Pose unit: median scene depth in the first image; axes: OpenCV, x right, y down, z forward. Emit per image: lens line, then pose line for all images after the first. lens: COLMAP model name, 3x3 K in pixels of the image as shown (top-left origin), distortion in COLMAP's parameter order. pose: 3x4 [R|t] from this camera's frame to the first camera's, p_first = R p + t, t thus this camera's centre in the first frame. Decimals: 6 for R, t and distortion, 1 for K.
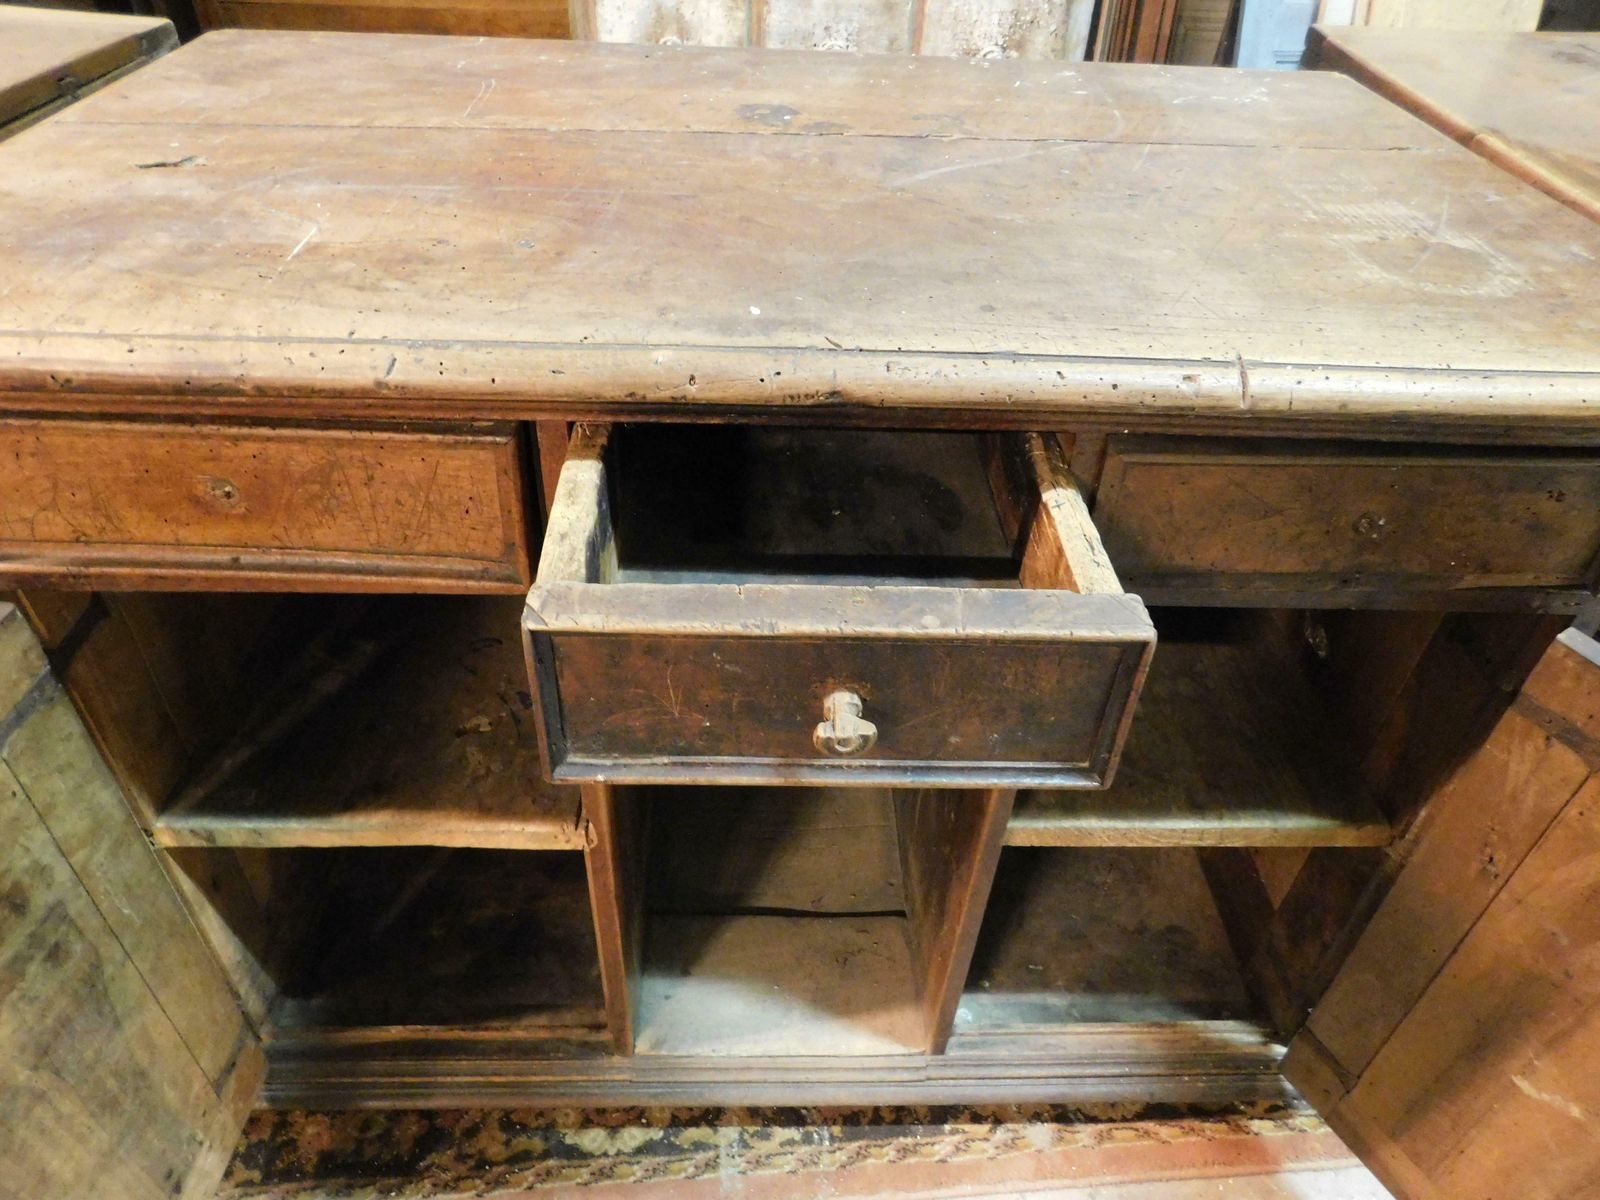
lens RADIAL K [[1073.5, 0, 799.2], [0, 1073.5, 599.0], [0, 0, 1]] dist [-0.050043, 0.055803]
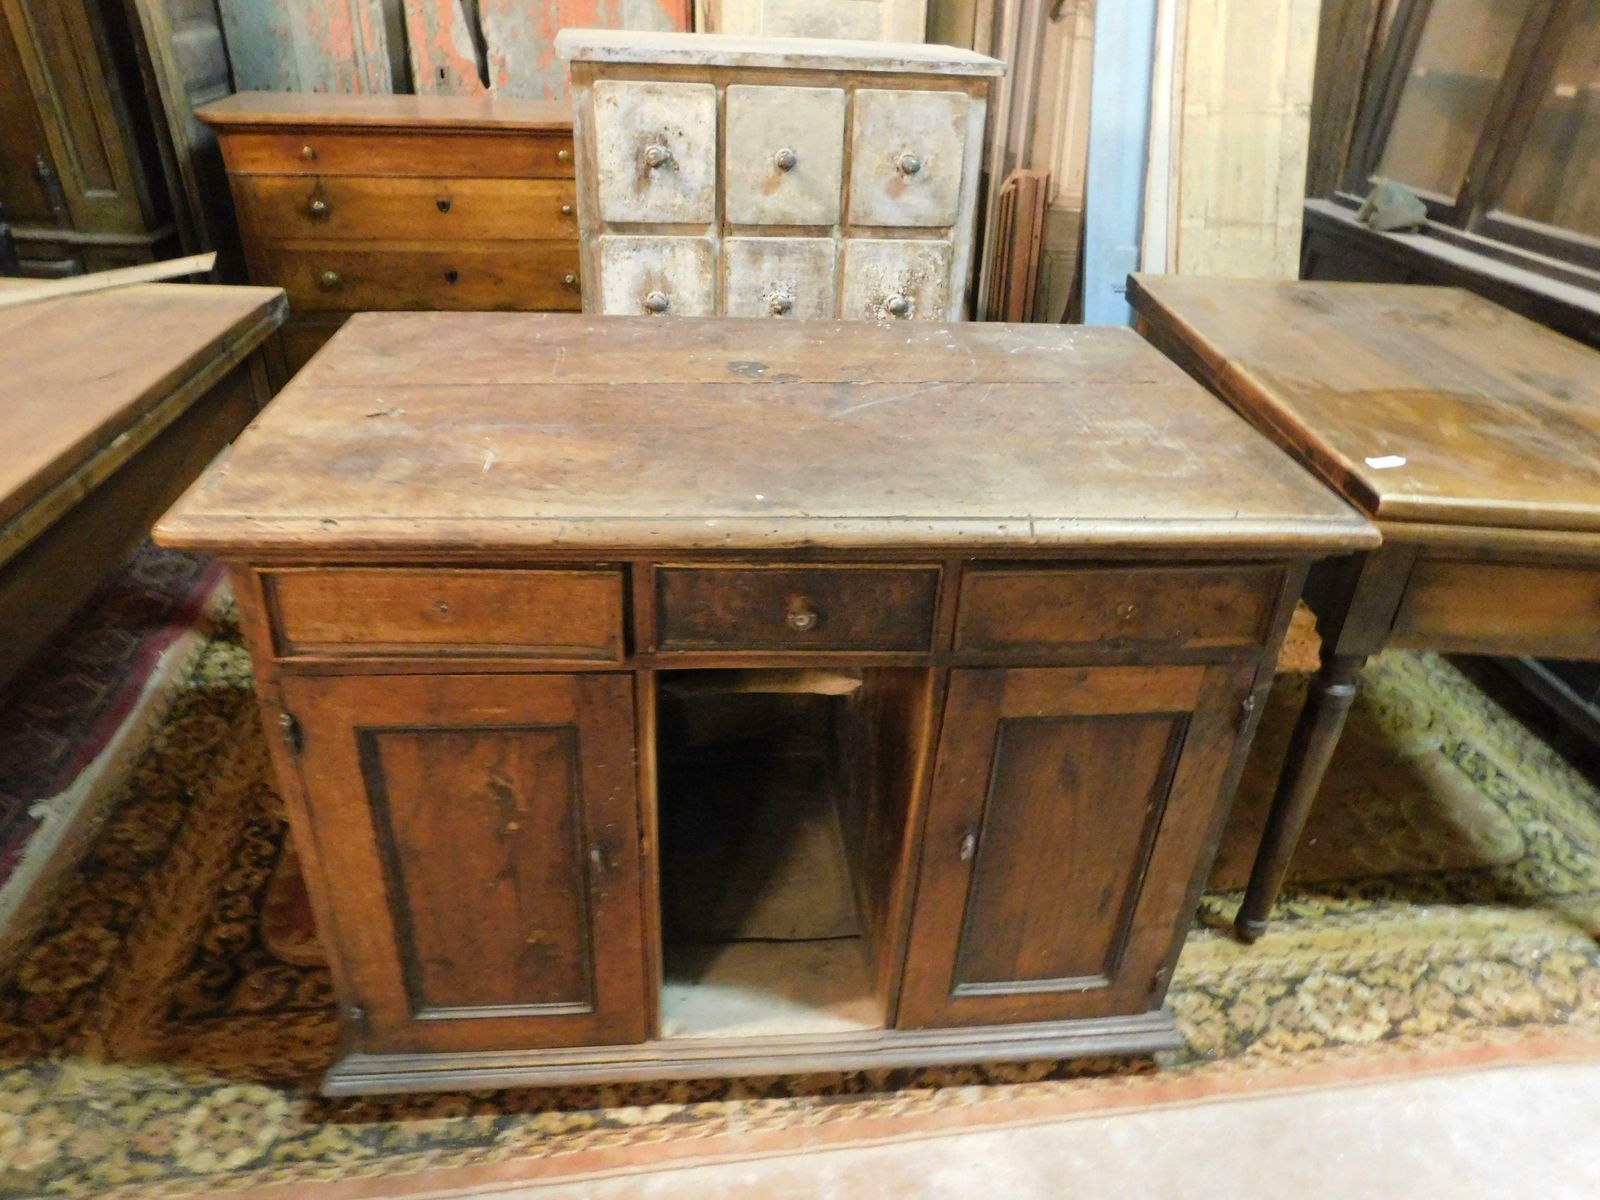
lens RADIAL K [[1073.5, 0, 797.6], [0, 1073.5, 600.2], [0, 0, 1]] dist [-0.050043, 0.055803]
pose [[0.997852, -0.029209, 0.058633, -0.061745], [0.037768, 0.987867, -0.150637, 0.120137], [-0.053522, 0.152528, 0.986849, -0.516533]]
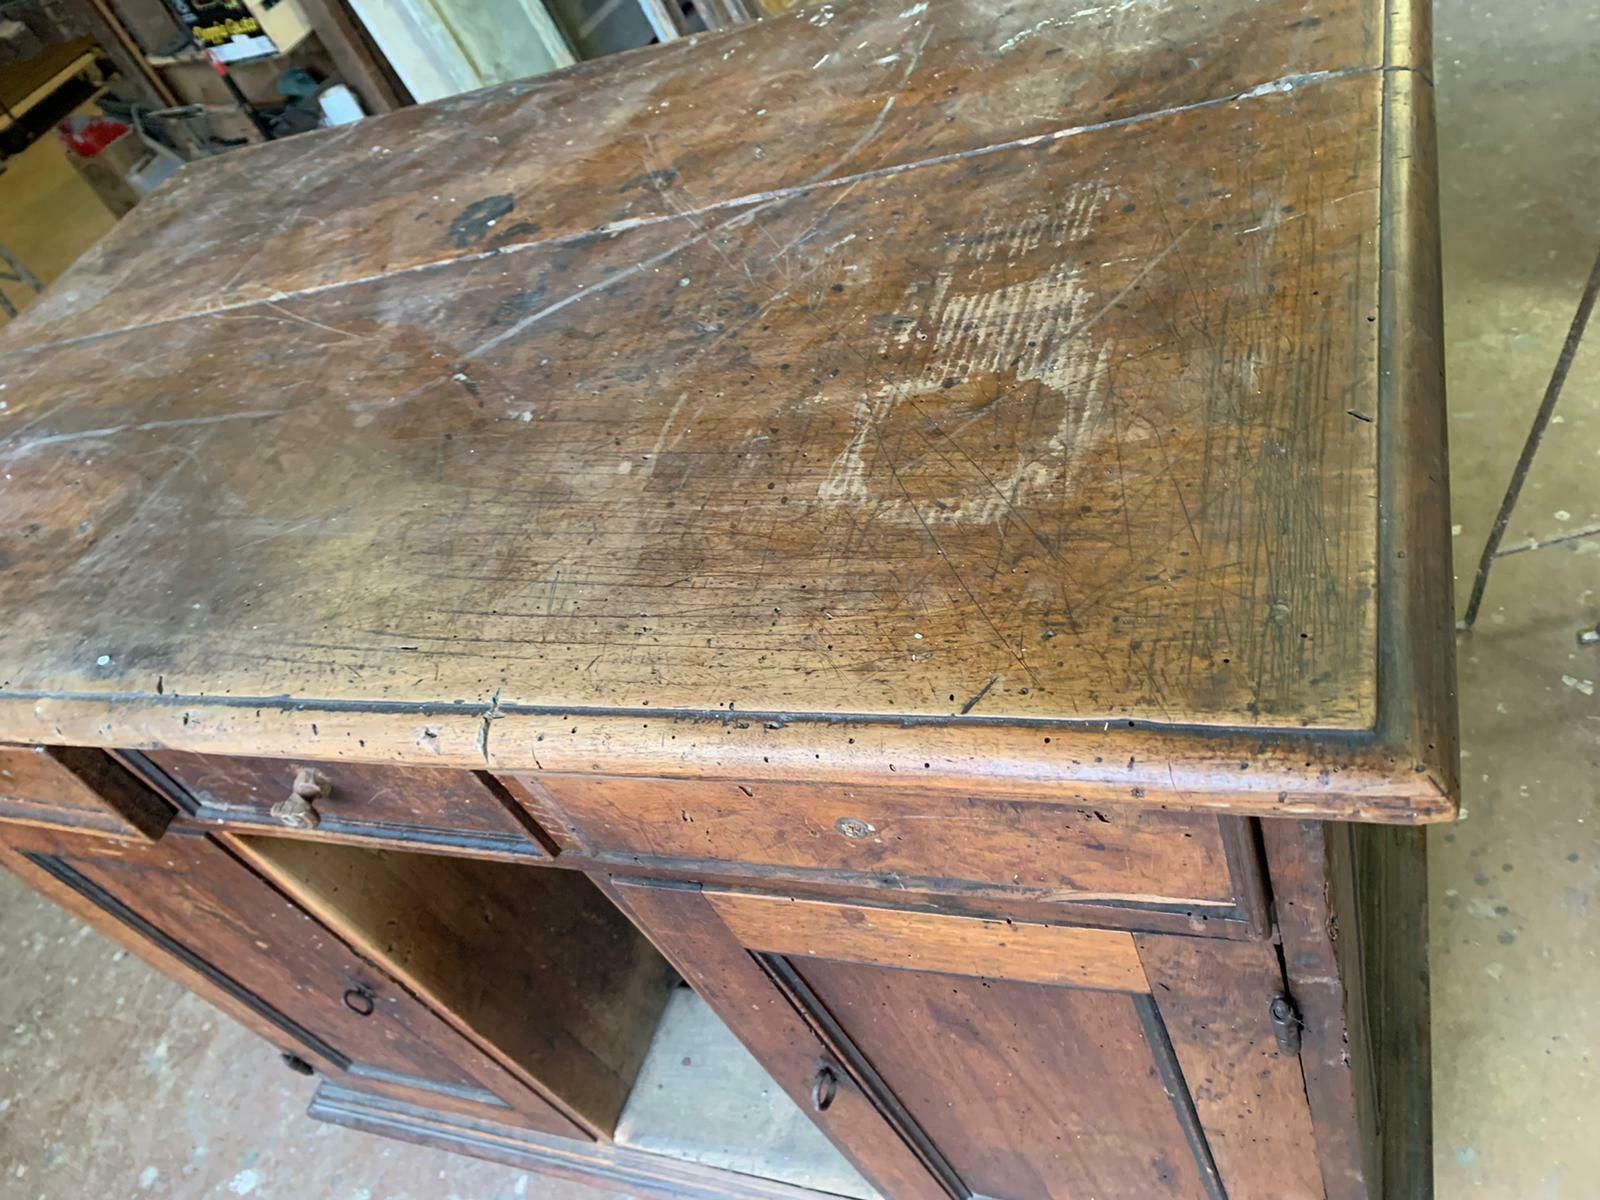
lens RADIAL K [[1214.4, 0, 805.4], [0, 1214.4, 585.8], [0, 0, 1]] dist [0.036845, -0.025228]
pose [[0.870157, -0.026337, -0.492070, 0.743042], [0.101654, 0.986686, 0.126951, -0.280122], [0.482175, -0.160488, 0.861249, 0.229367]]
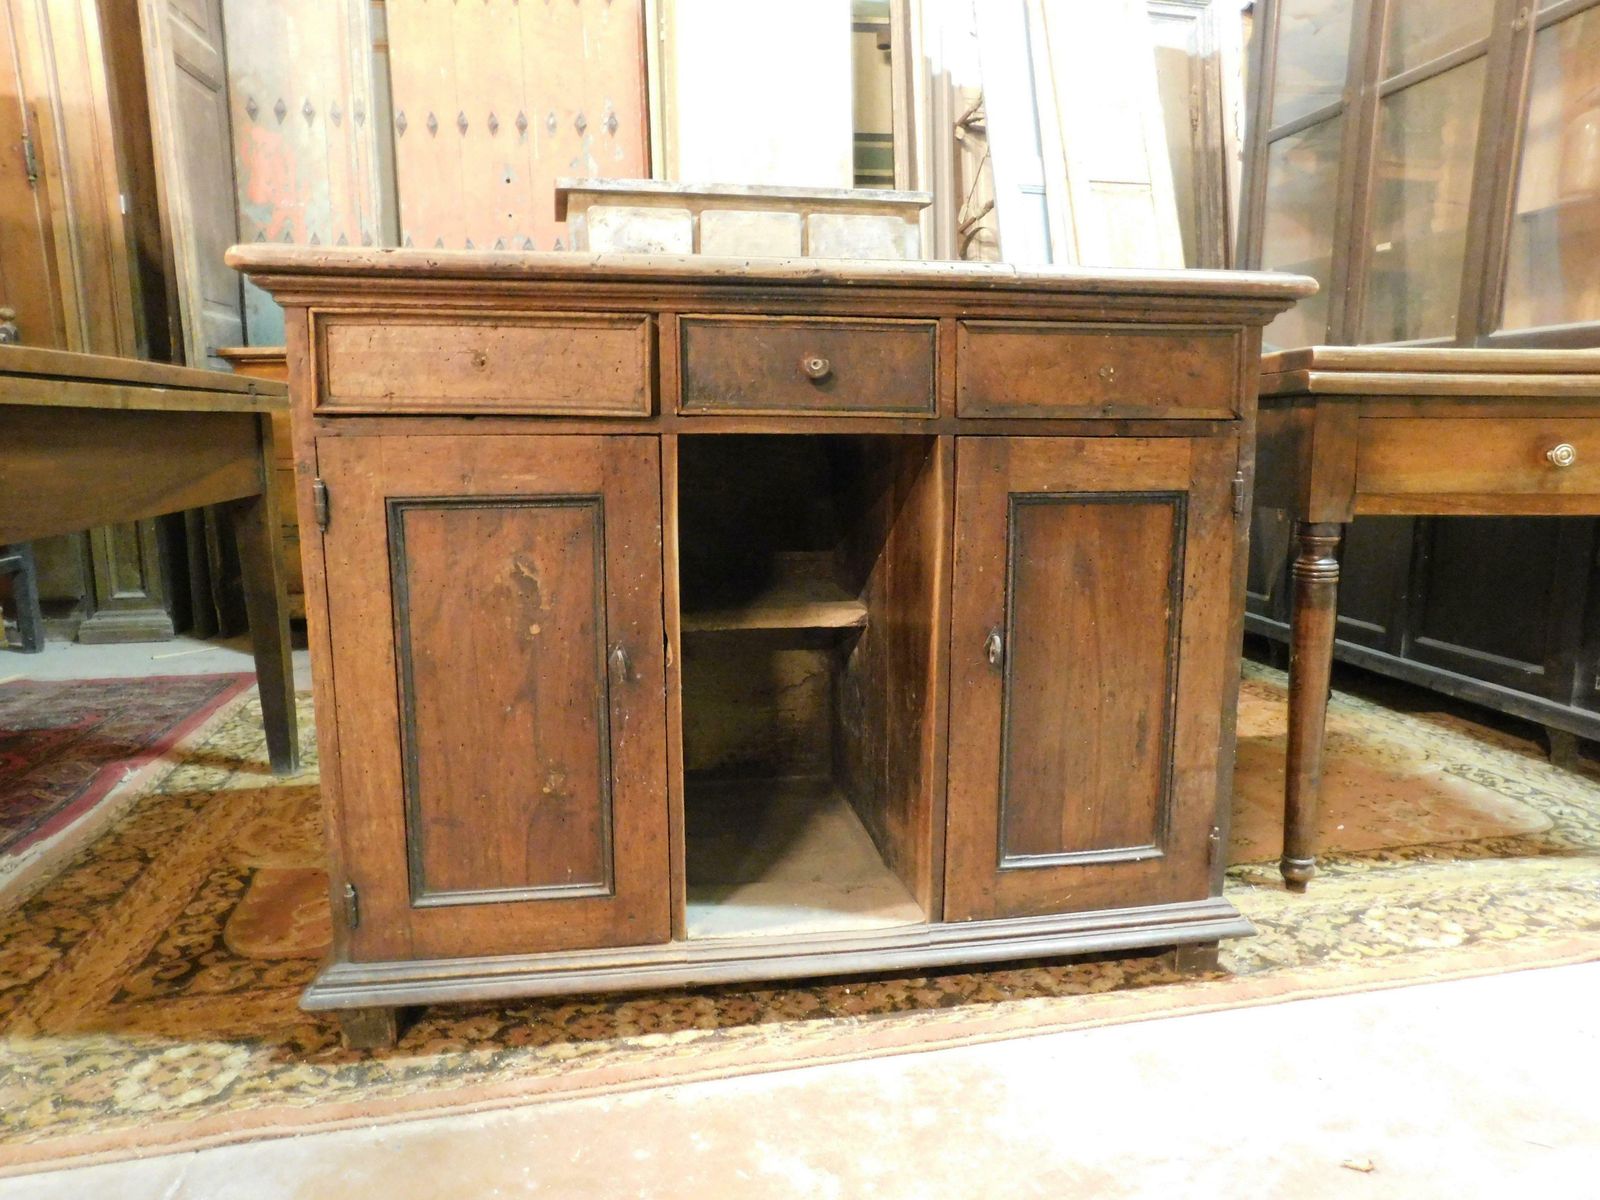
lens RADIAL K [[1073.5, 0, 799.4], [0, 1073.5, 610.2], [0, 0, 1]] dist [-0.050043, 0.055803]
pose [[0.990406, -0.065844, 0.121490, -0.193729], [0.117146, 0.866383, -0.485445, 0.899816], [-0.073293, 0.495020, 0.865785, -0.287991]]
